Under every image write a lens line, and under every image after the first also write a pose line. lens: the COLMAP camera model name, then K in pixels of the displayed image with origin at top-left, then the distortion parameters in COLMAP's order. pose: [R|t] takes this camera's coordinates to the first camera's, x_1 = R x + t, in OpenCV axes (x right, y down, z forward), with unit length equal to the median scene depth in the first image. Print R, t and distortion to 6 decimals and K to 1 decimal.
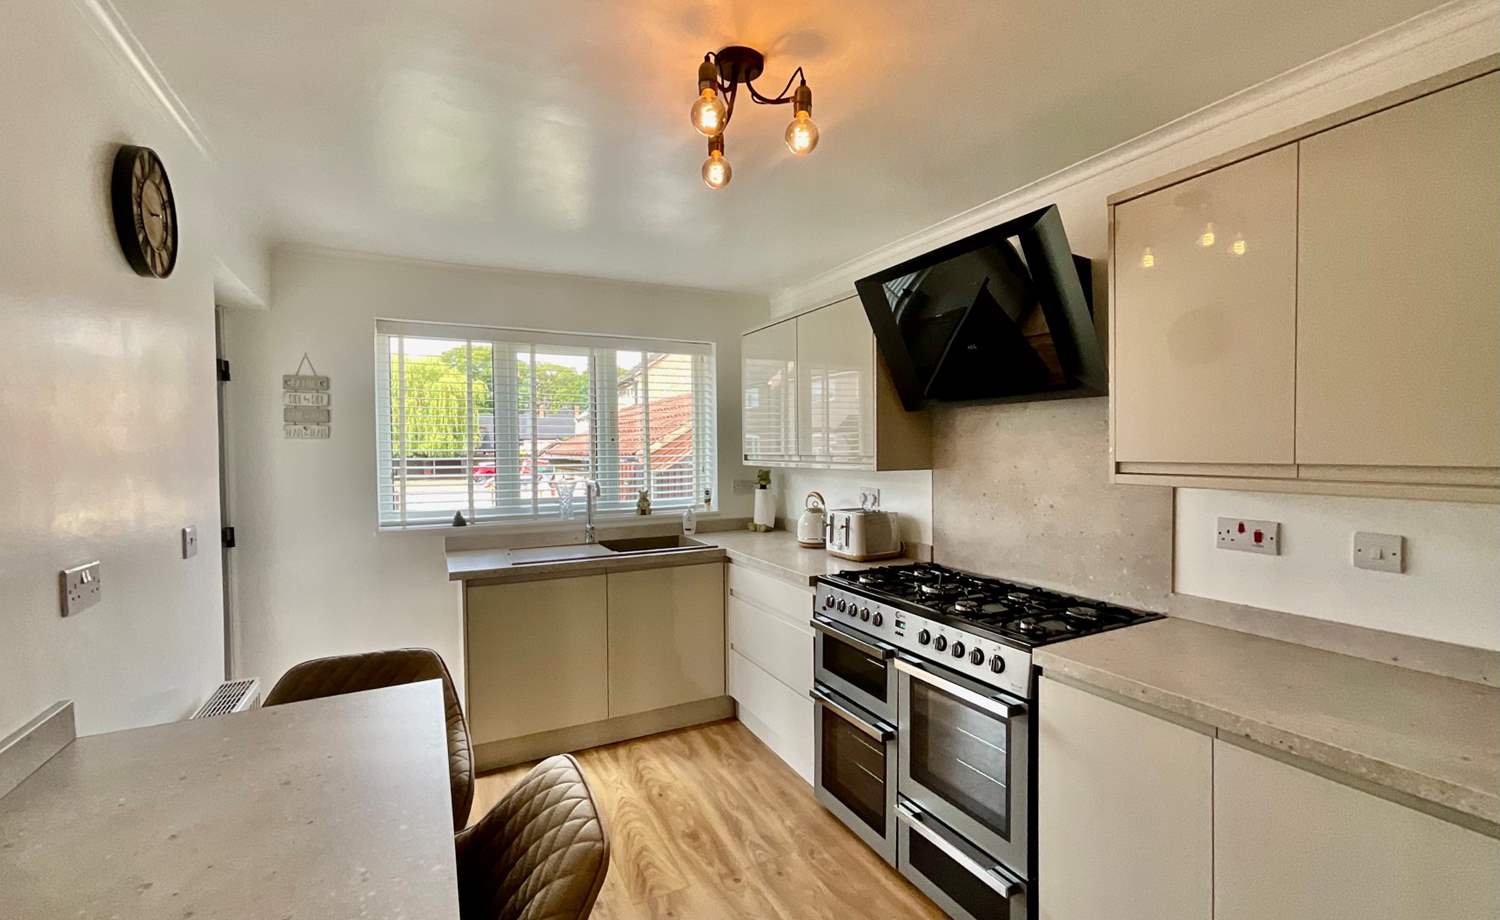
lens RADIAL K [[640.7, 0, 742.4], [0, 640.7, 461.2], [0, 0, 1]] dist [0.000991, -0.000080]
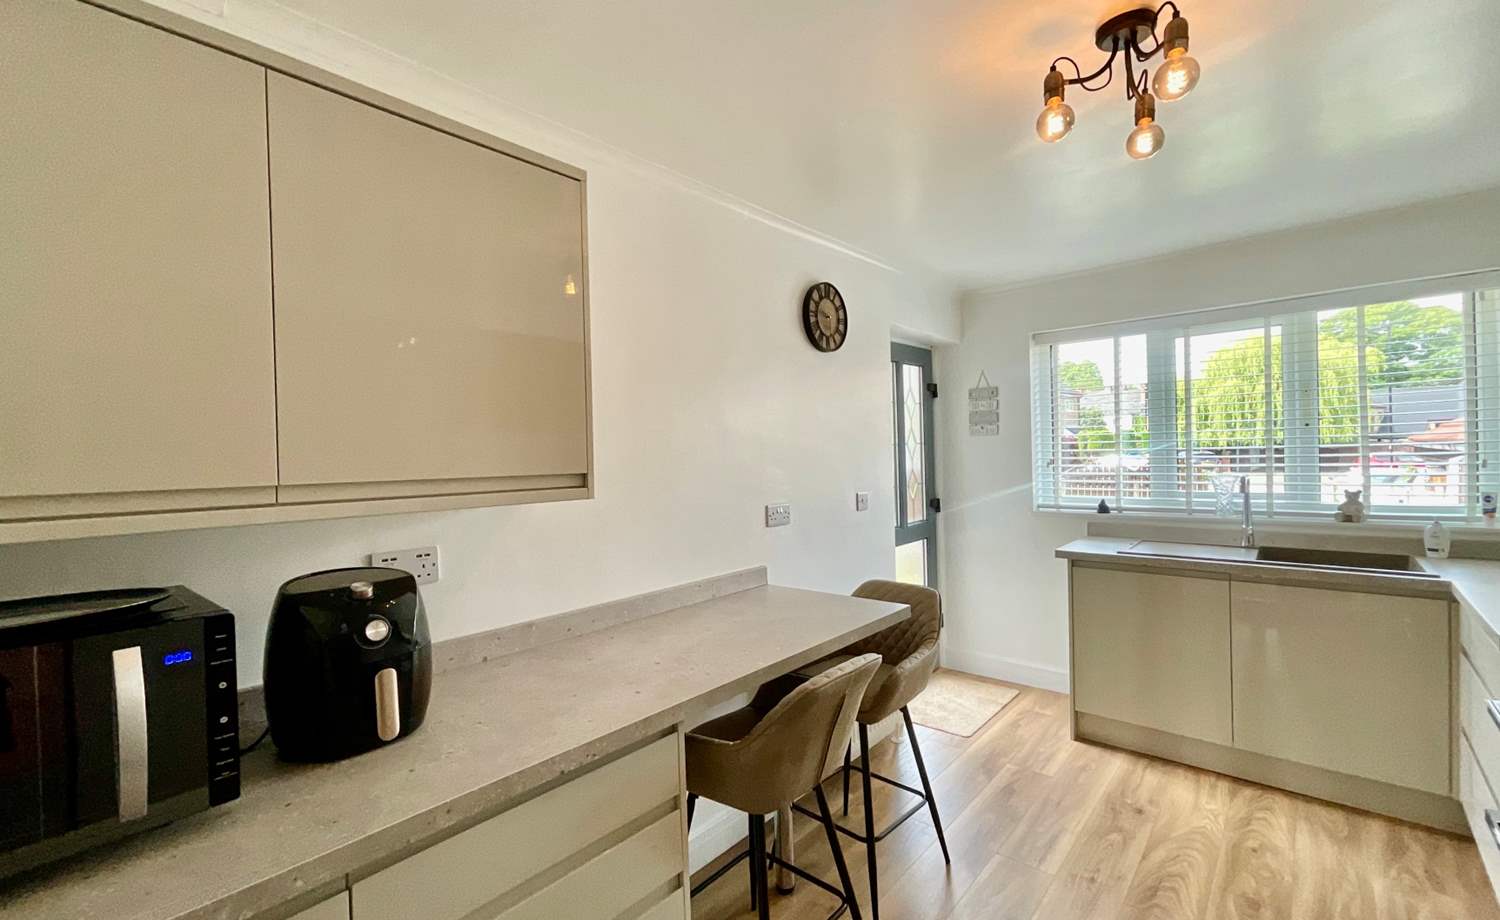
lens RADIAL K [[629.8, 0, 749.1], [0, 629.8, 463.0], [0, 0, 1]] dist [0.000288, -0.000173]
pose [[0.362964, 0.015016, -0.931682, 0.367274], [0.005227, 0.999822, 0.018150, -0.004969], [0.931789, -0.011458, 0.362820, 0.082625]]
